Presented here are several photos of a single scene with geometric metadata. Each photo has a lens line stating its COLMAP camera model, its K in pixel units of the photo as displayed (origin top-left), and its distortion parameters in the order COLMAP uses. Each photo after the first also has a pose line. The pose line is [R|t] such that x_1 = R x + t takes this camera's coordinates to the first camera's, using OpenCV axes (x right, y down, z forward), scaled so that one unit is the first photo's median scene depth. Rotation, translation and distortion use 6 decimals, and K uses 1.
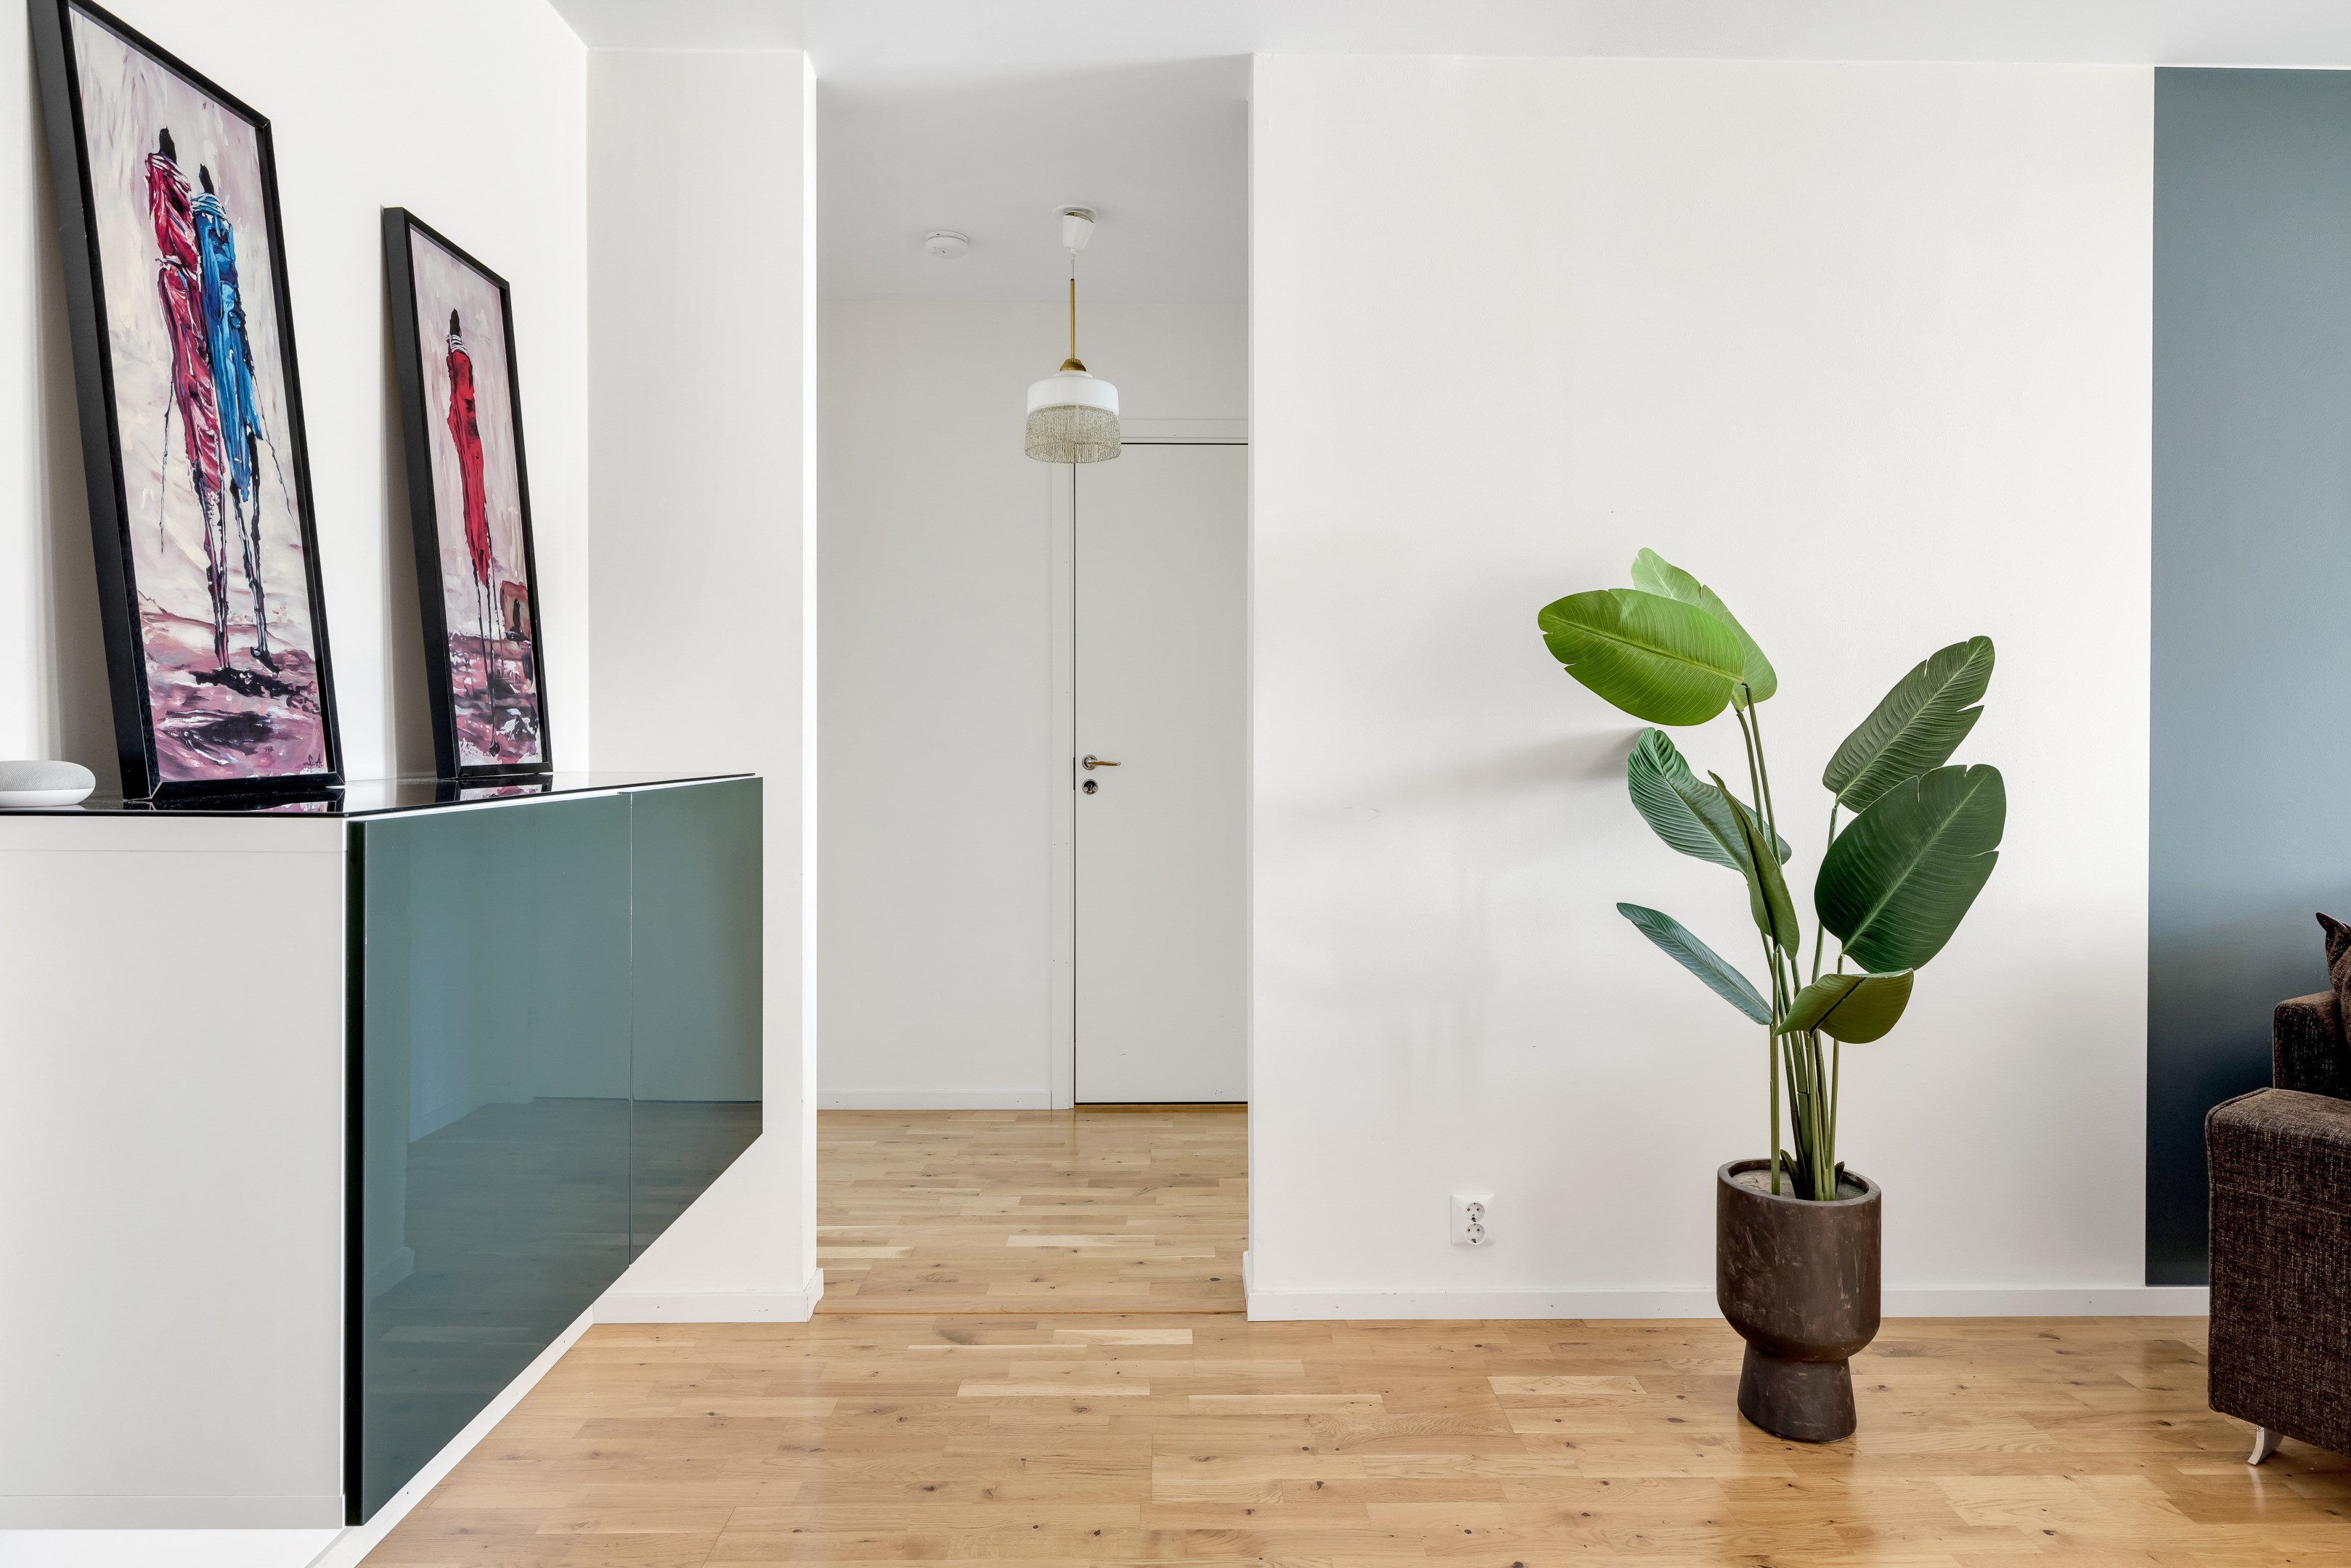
lens RADIAL K [[1356.7, 0, 1181.7], [0, 1356.7, 750.0], [0, 0, 1]] dist [0.001367, -0.000146]
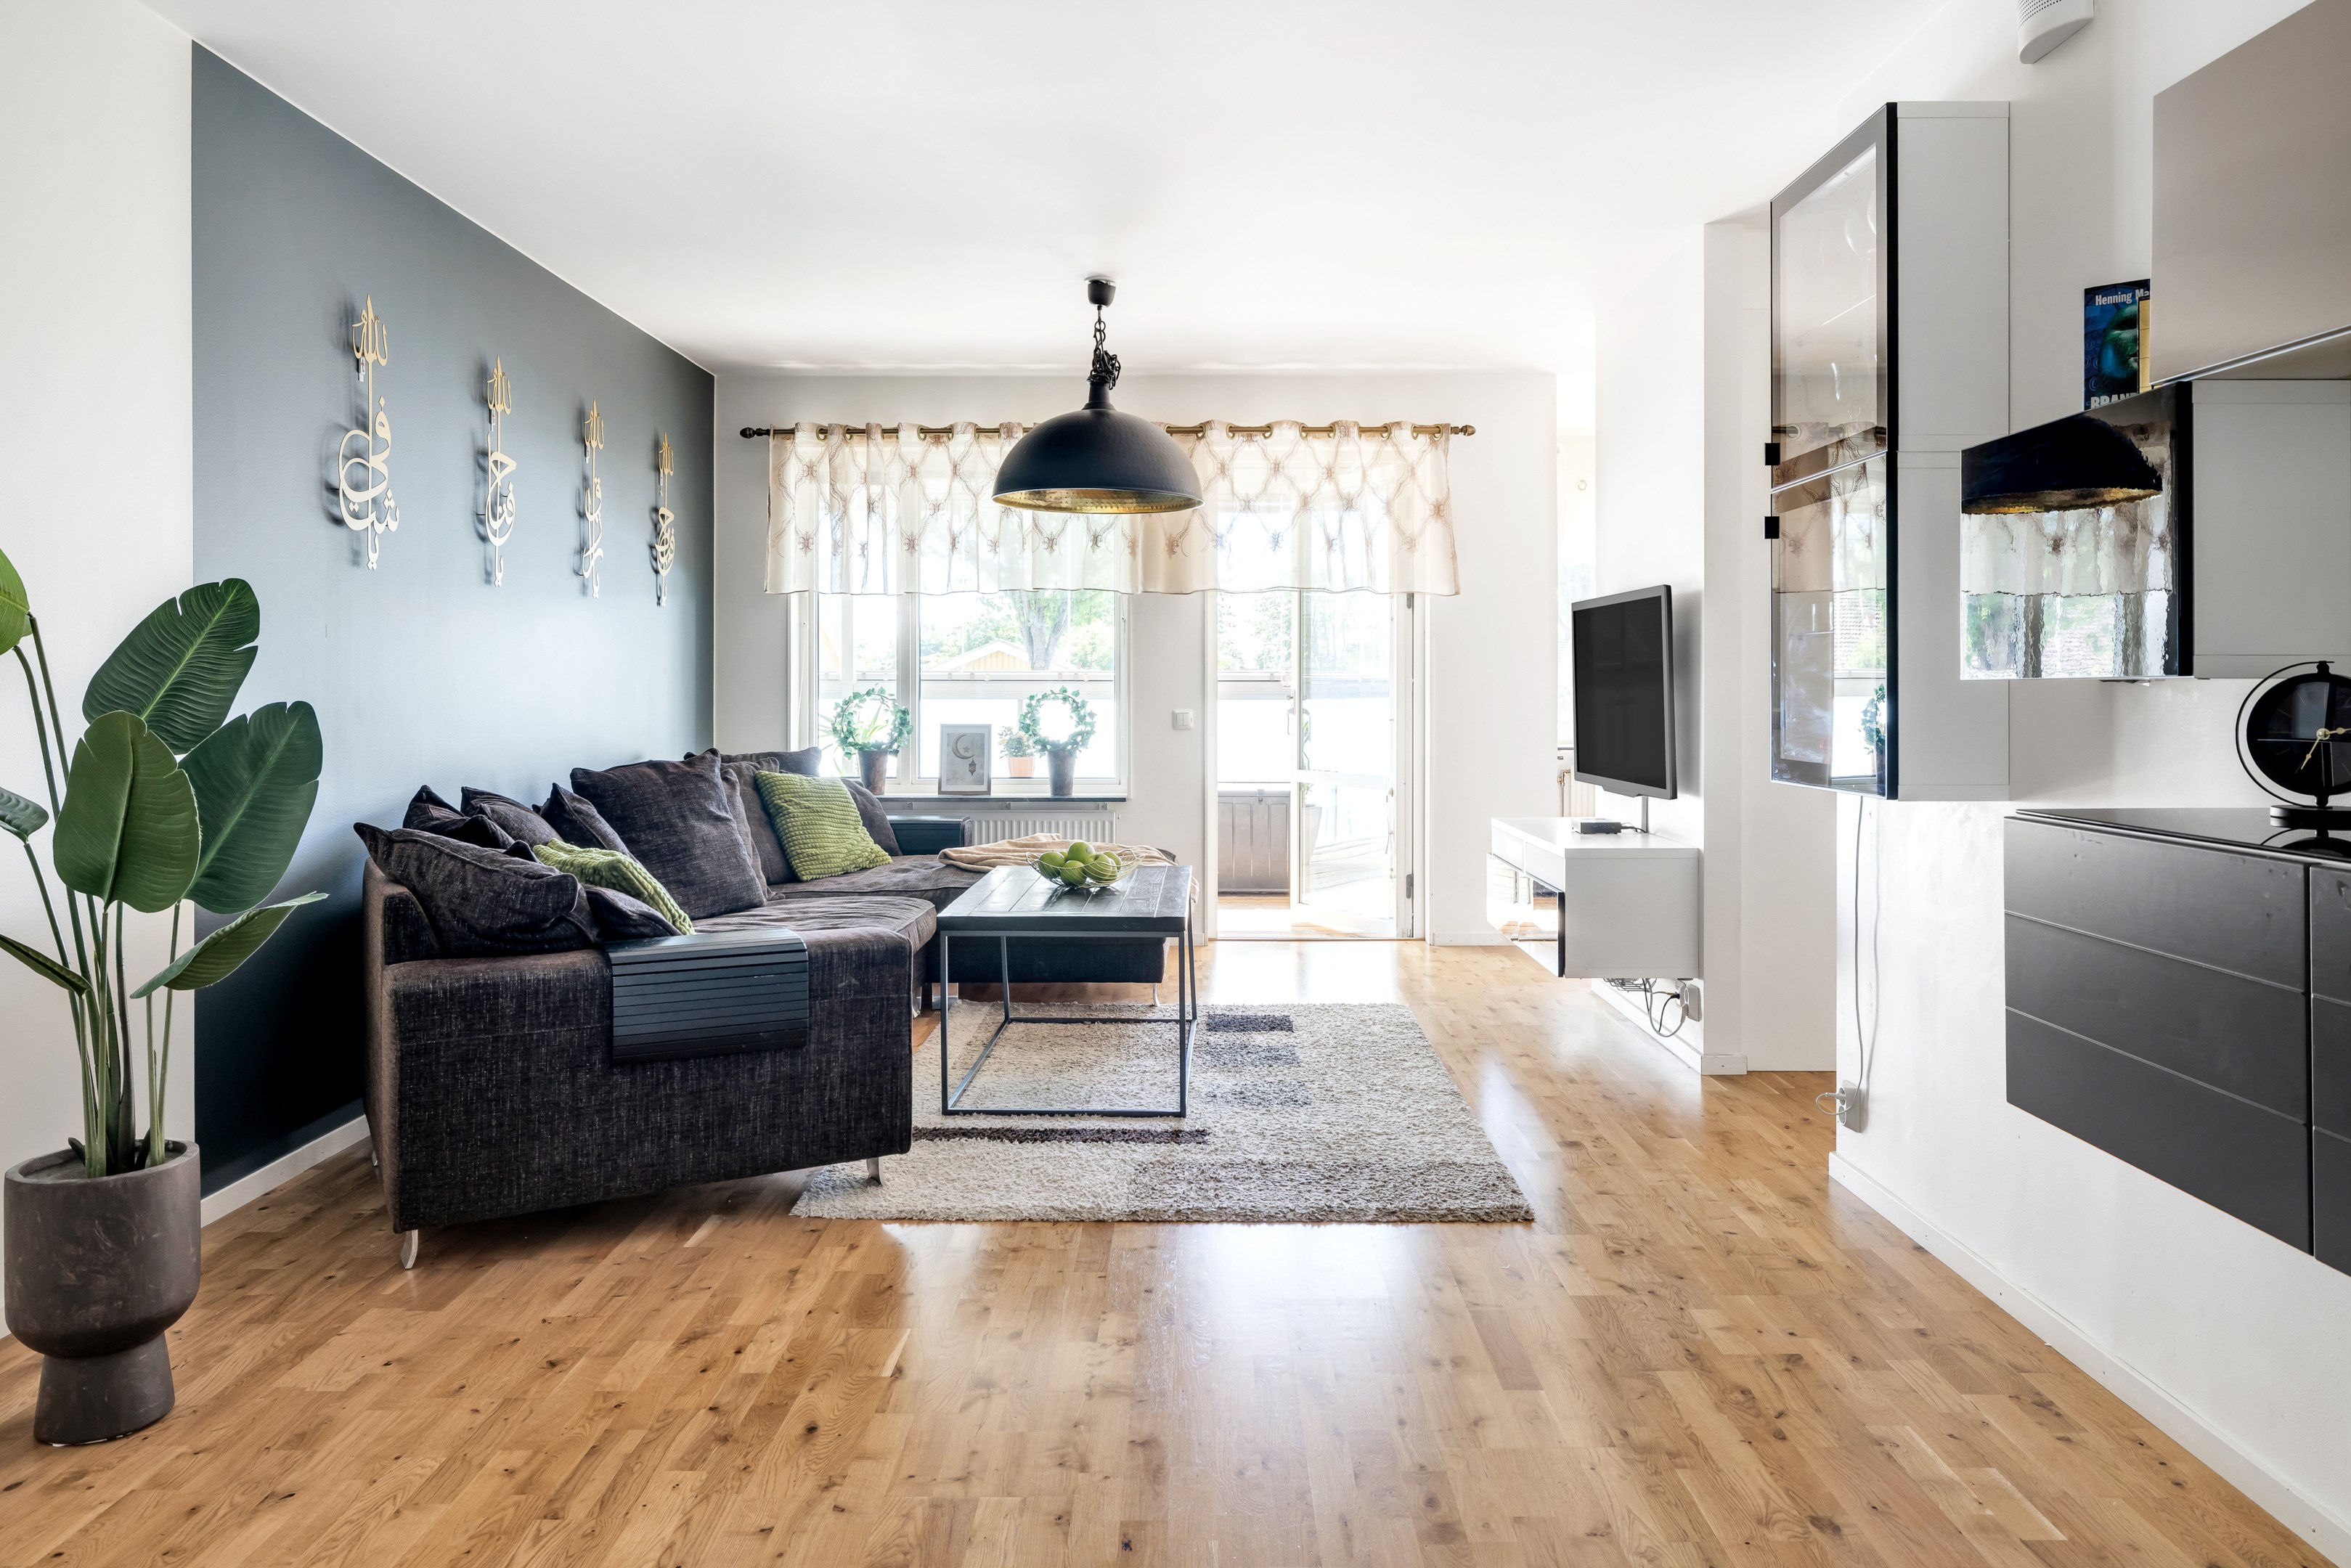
lens RADIAL K [[1653.8, 0, 1181.0], [0, 1653.8, 684.1], [0, 0, 1]] dist [0.000887, 0.001743]
pose [[0.021833, -0.002084, 0.999759, -0.692609], [0.010210, 0.999946, 0.001862, 0.001697], [-0.999710, 0.010167, 0.021853, 0.265344]]
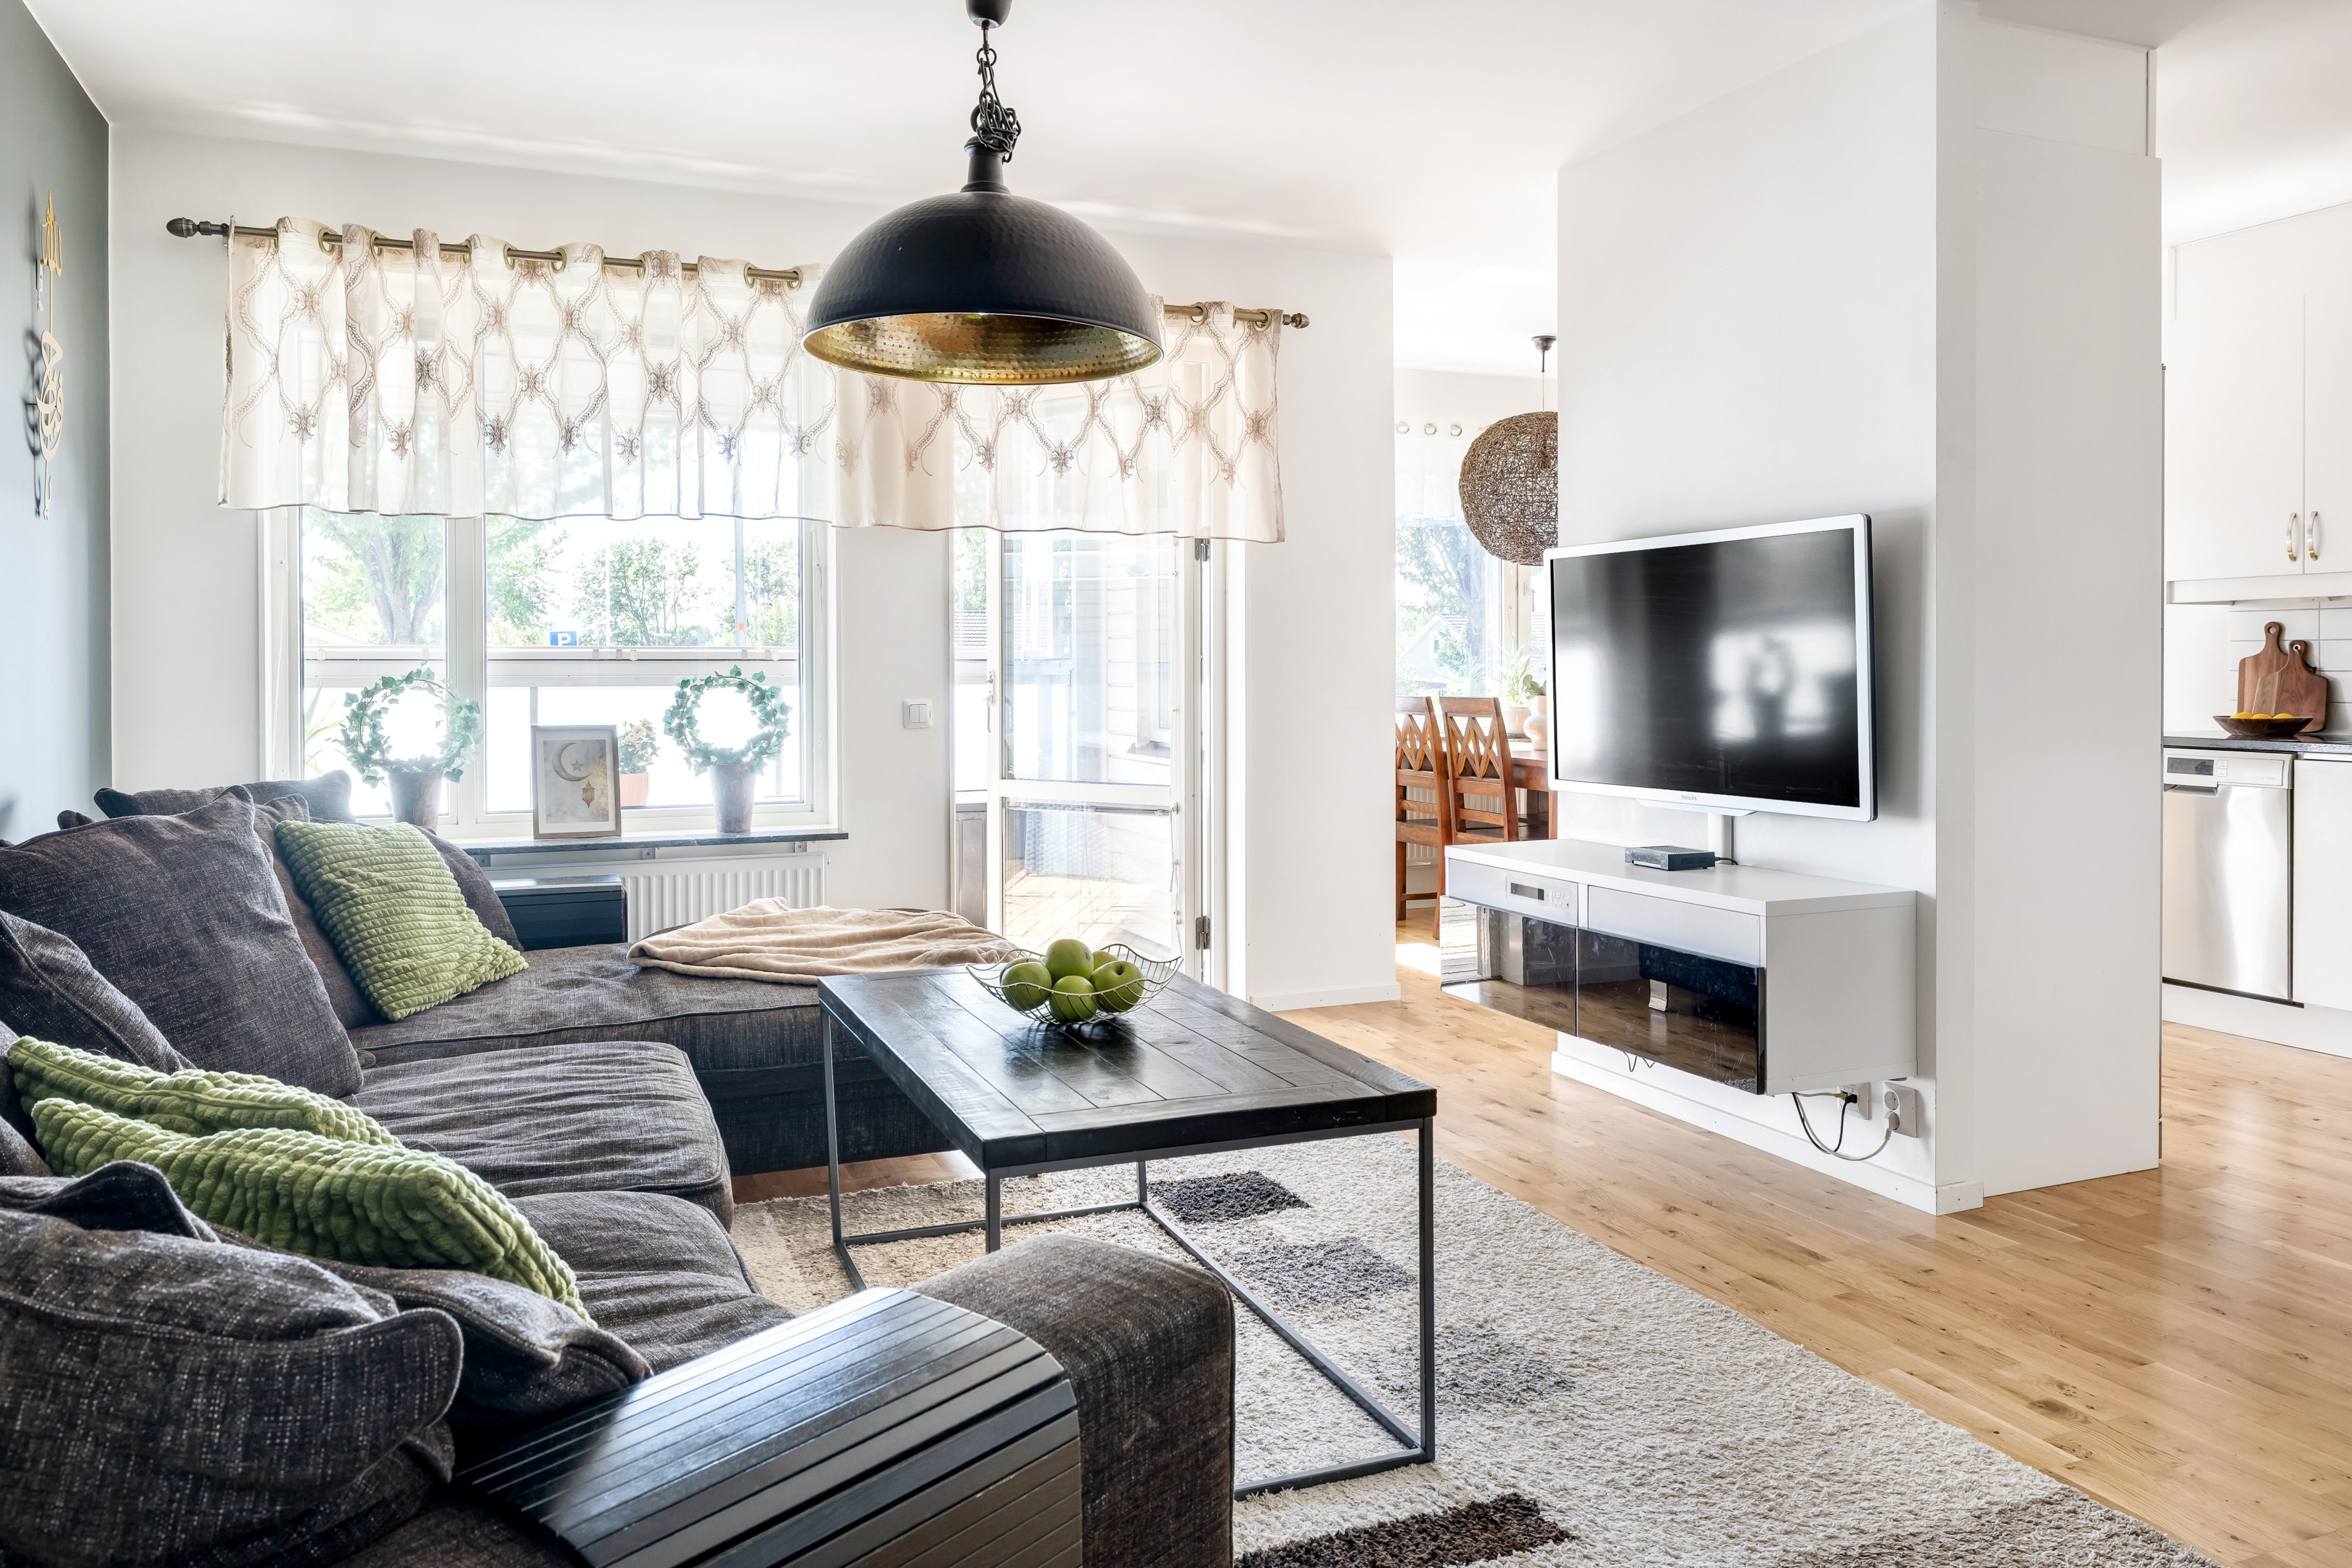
lens RADIAL K [[1672.0, 0, 1179.8], [0, 1672.0, 678.1], [0, 0, 1]] dist [-0.000173, 0.002132]
pose [[-0.374805, -0.007161, 0.927076, 0.364884], [0.012097, 0.999847, 0.012614, 0.005323], [-0.927025, 0.015943, -0.374661, 0.859571]]
